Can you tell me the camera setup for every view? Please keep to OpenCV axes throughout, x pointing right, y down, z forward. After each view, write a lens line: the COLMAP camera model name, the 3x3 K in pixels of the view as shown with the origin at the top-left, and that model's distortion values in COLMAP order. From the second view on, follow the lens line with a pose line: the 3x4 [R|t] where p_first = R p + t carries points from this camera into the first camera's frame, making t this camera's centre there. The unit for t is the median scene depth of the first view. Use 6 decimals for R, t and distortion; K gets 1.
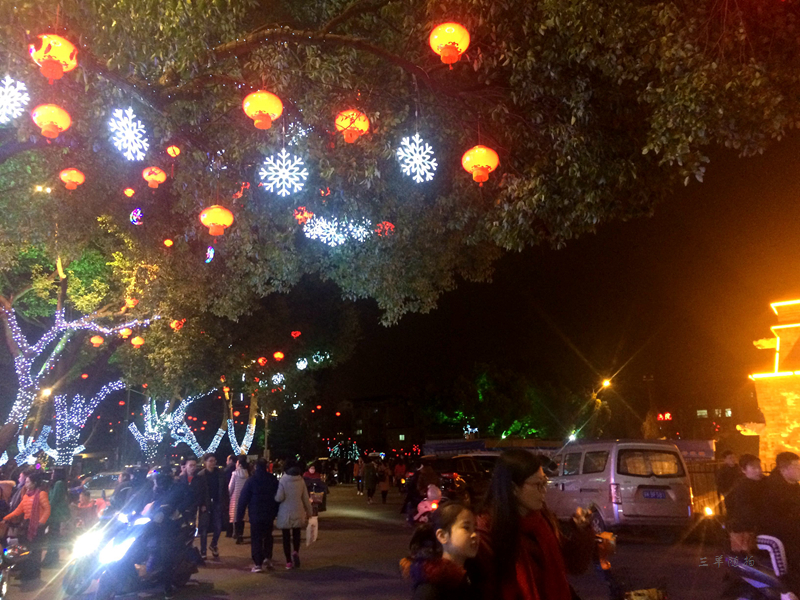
lens RADIAL K [[659.9, 0, 400.0], [0, 659.9, 300.0], [0, 0, 1]] dist [0.009891, 0.006280]
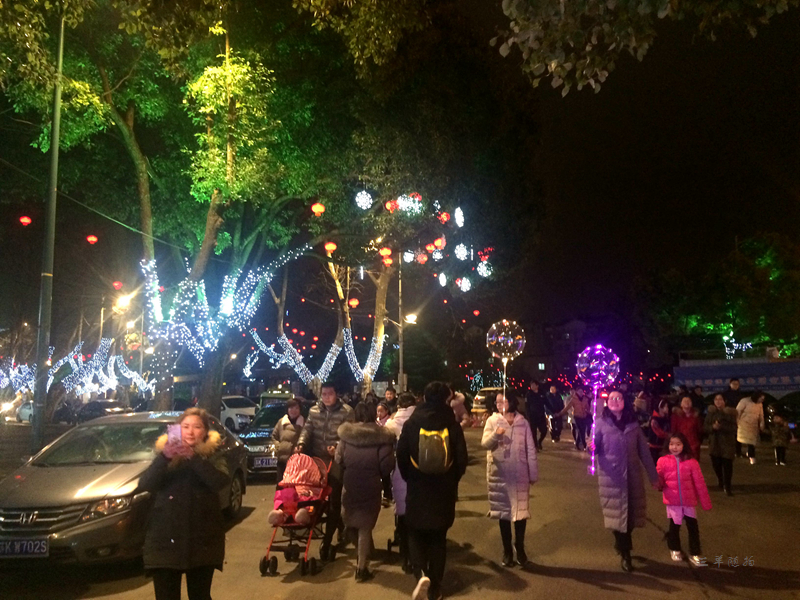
lens RADIAL K [[659.9, 0, 400.0], [0, 659.9, 300.0], [0, 0, 1]] dist [0.009891, 0.006280]
pose [[0.984321, -0.008497, -0.176183, -0.082447], [0.026388, 0.994692, 0.099456, 0.082892], [0.174403, -0.102546, 0.979320, 0.341906]]
